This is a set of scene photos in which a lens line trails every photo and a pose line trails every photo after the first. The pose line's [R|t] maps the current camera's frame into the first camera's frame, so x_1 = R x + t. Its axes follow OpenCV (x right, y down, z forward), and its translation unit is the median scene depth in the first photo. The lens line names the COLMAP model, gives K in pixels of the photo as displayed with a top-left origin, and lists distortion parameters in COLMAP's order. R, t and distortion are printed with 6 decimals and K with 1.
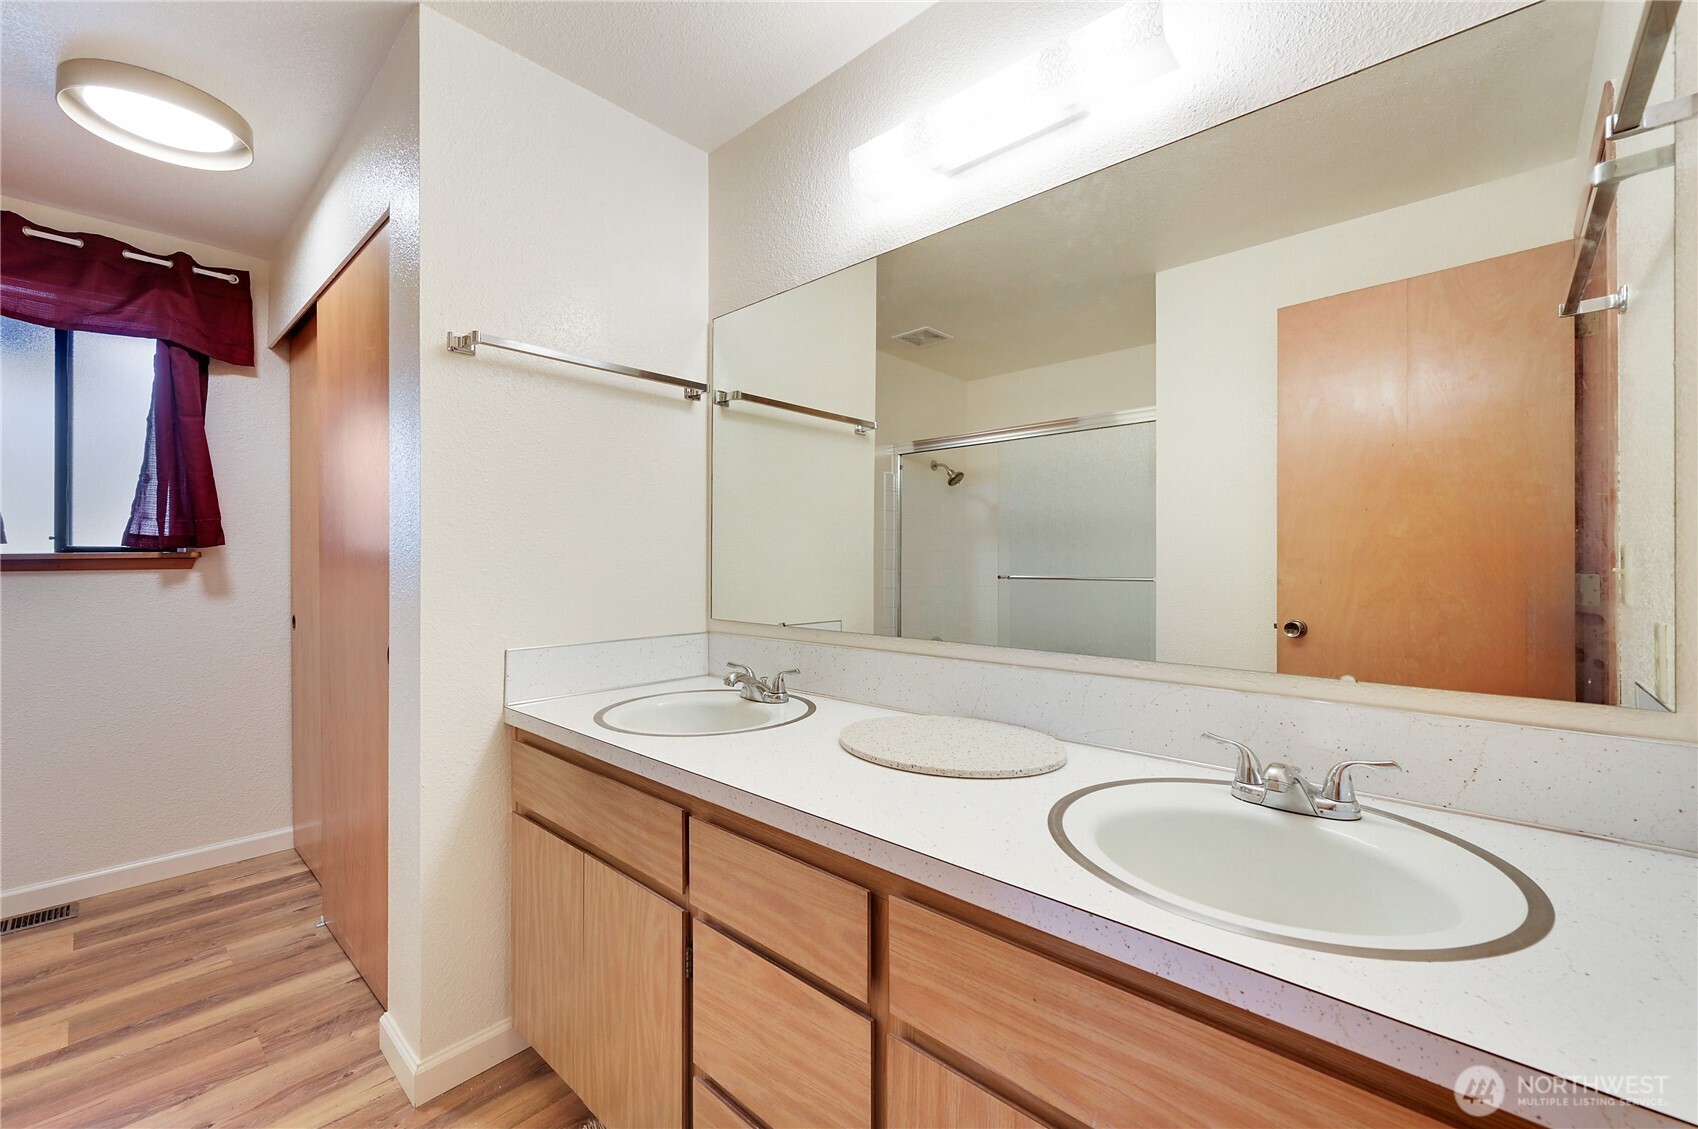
lens RADIAL K [[690.4, 0, 850.0], [0, 690.4, 559.8], [0, 0, 1]] dist [-0.002302, 0.000960]
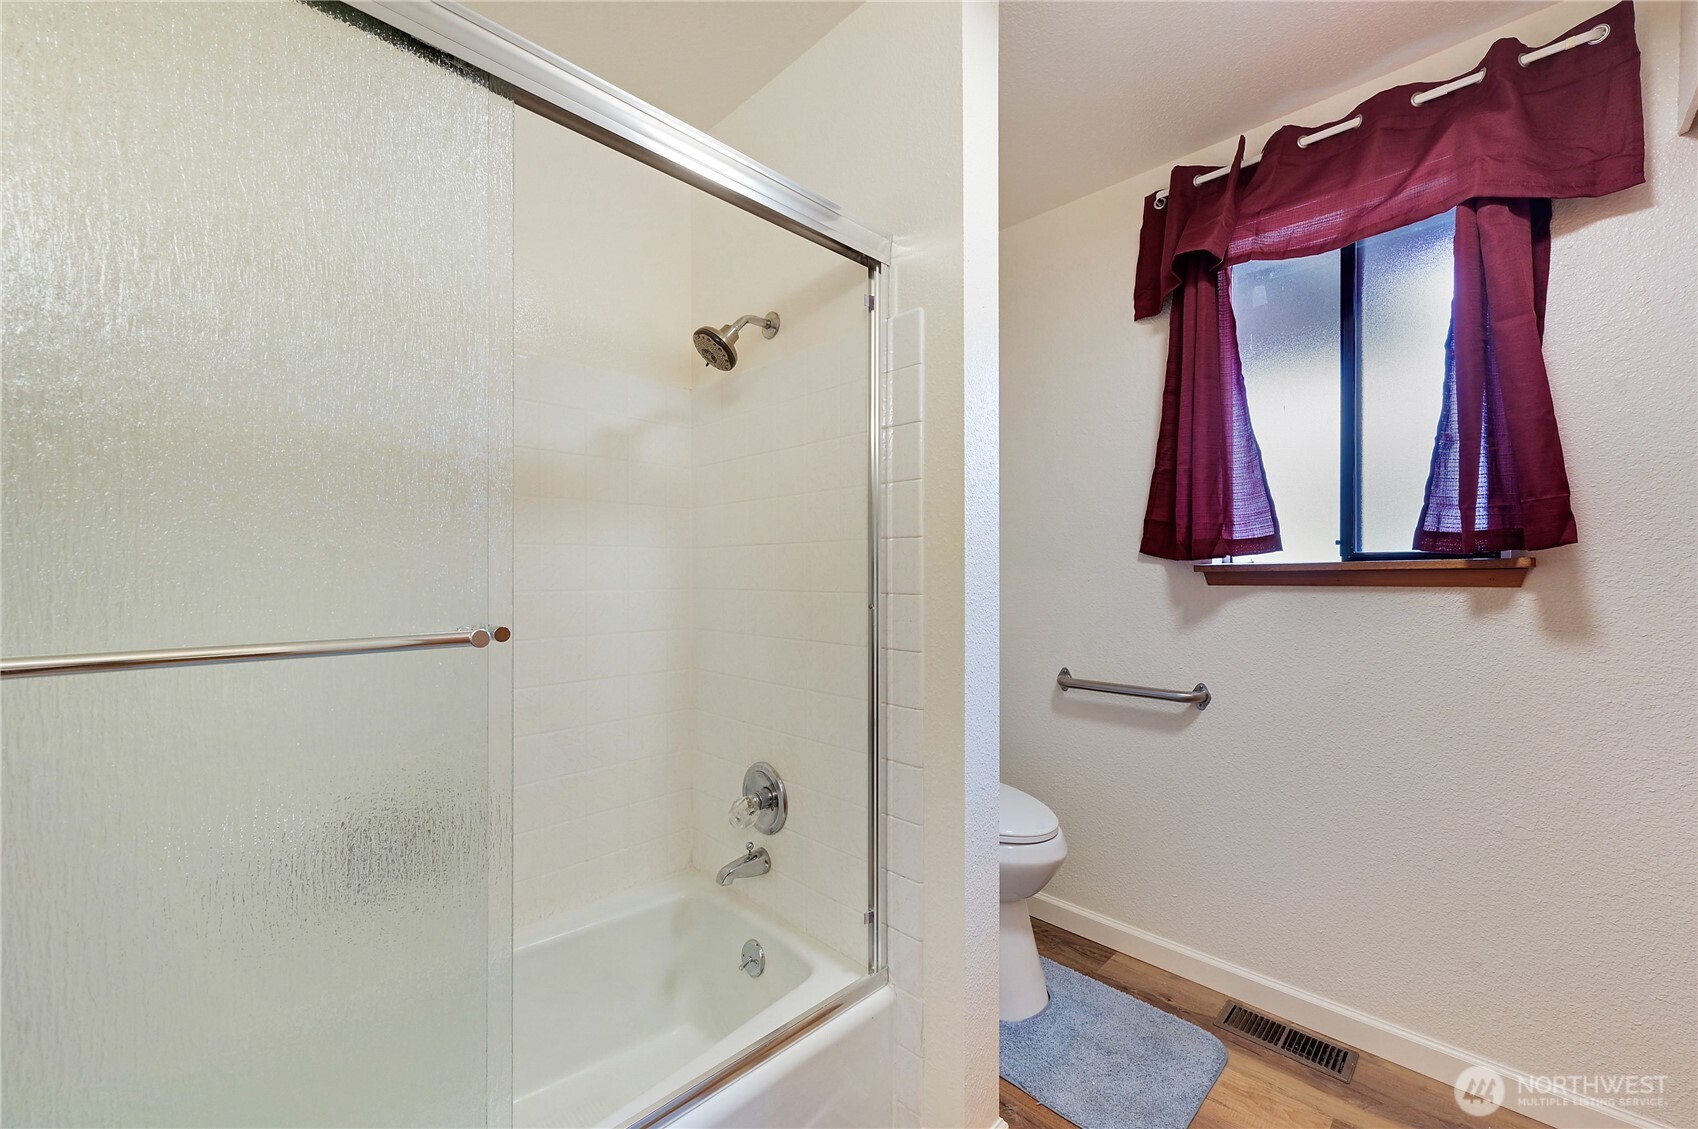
lens RADIAL K [[690.4, 0, 849.5], [0, 690.4, 567.4], [0, 0, 1]] dist [-0.002302, 0.000960]
pose [[-0.025556, -0.003958, -0.999666, -0.379547], [-0.004121, 0.999984, -0.003853, 0.001111], [0.999665, 0.004022, -0.025572, 0.472774]]
